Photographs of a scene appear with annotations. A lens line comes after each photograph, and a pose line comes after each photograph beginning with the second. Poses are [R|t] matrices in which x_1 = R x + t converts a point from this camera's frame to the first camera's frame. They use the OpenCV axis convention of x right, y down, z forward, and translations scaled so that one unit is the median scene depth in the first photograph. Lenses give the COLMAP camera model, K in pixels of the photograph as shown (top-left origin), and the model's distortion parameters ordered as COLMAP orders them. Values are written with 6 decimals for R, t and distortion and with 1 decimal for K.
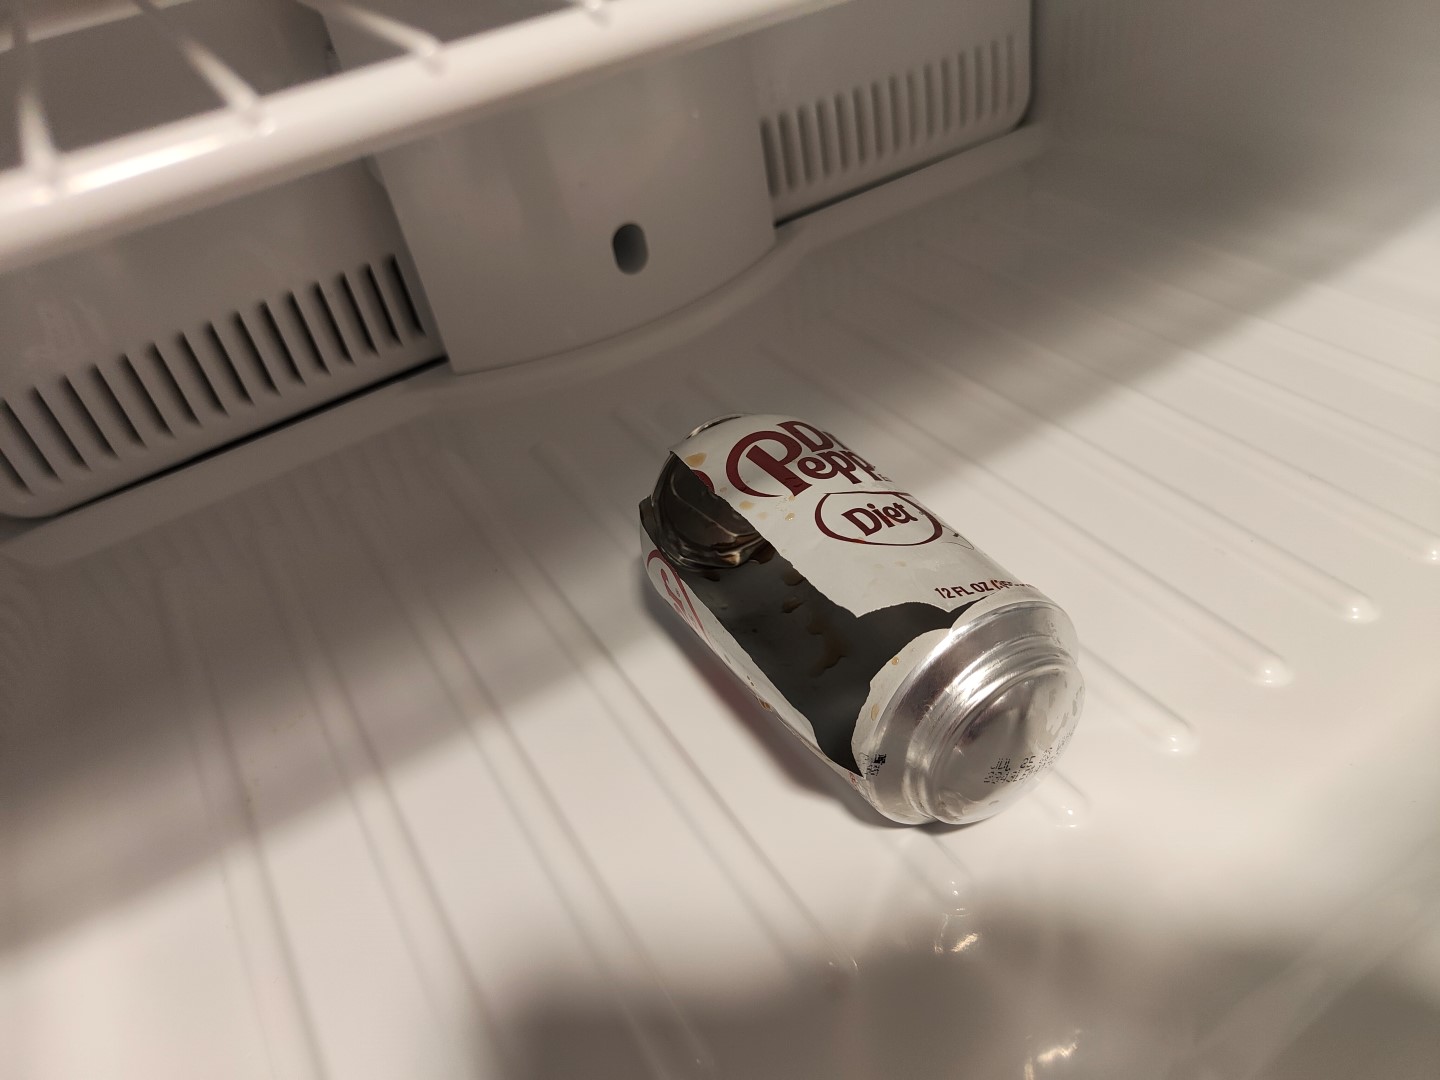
lens RADIAL K [[1021.6, 0, 725.5], [0, 1021.6, 542.6], [0, 0, 1]] dist [-0.031548, -0.001096]
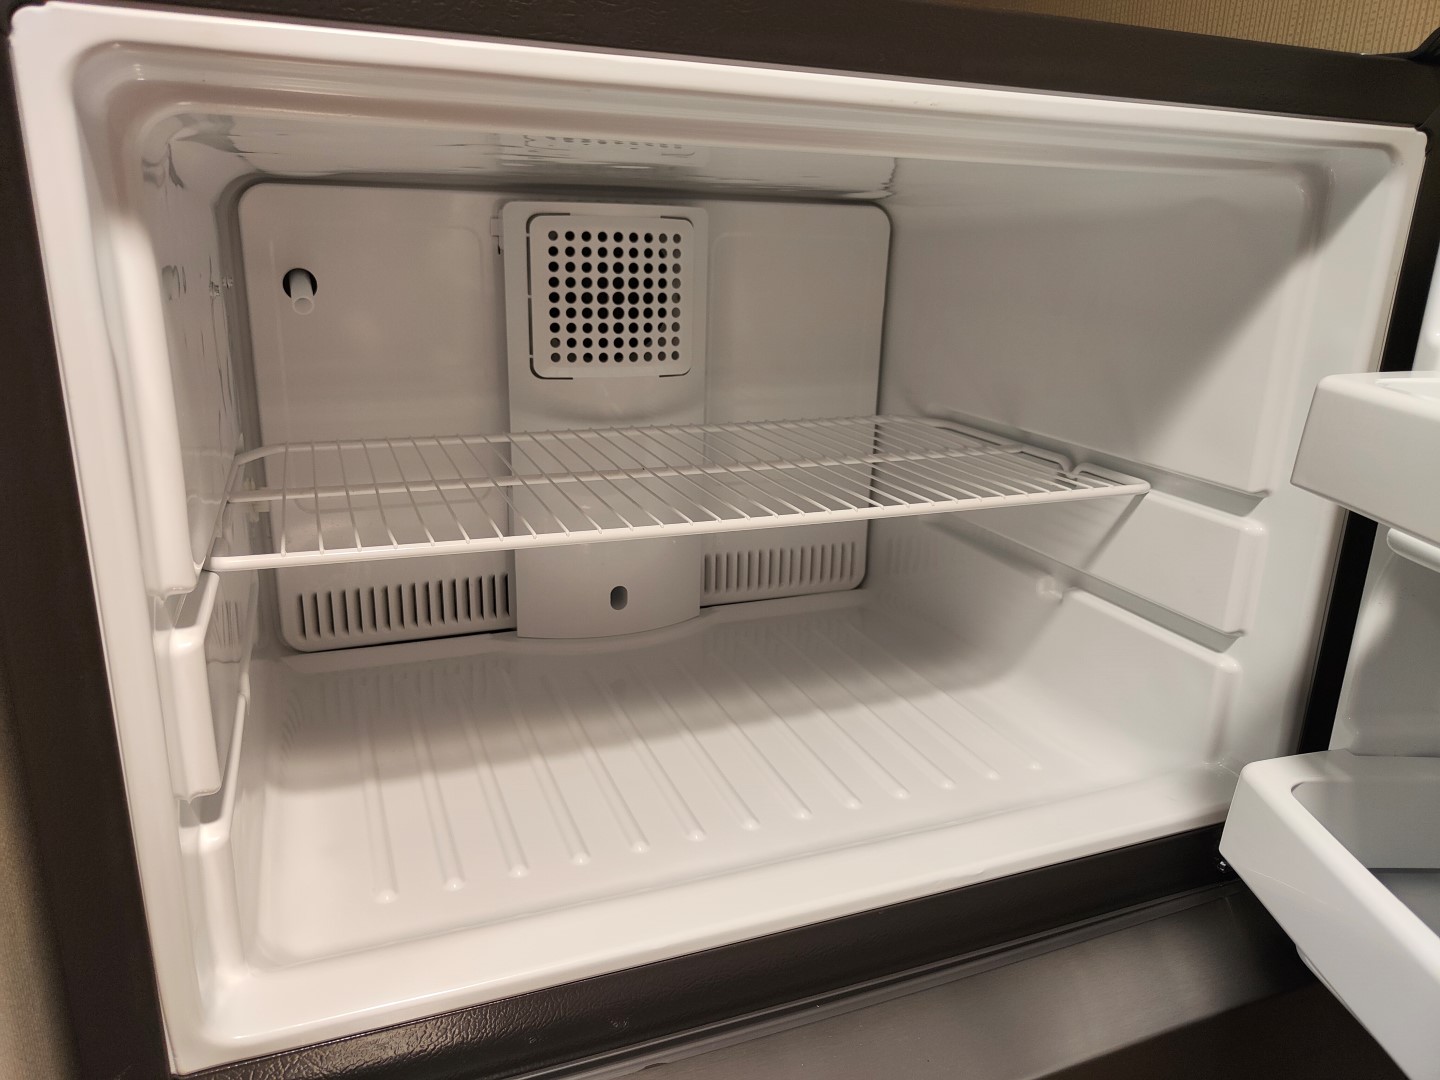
lens RADIAL K [[999.6, 0, 718.7], [0, 999.6, 541.7], [0, 0, 1]] dist [-0.006934, 0.001704]
pose [[0.969135, 0.226086, -0.098302, 0.240659], [-0.246353, 0.903283, -0.351269, 0.231946], [0.009377, 0.364644, 0.931100, -0.802426]]
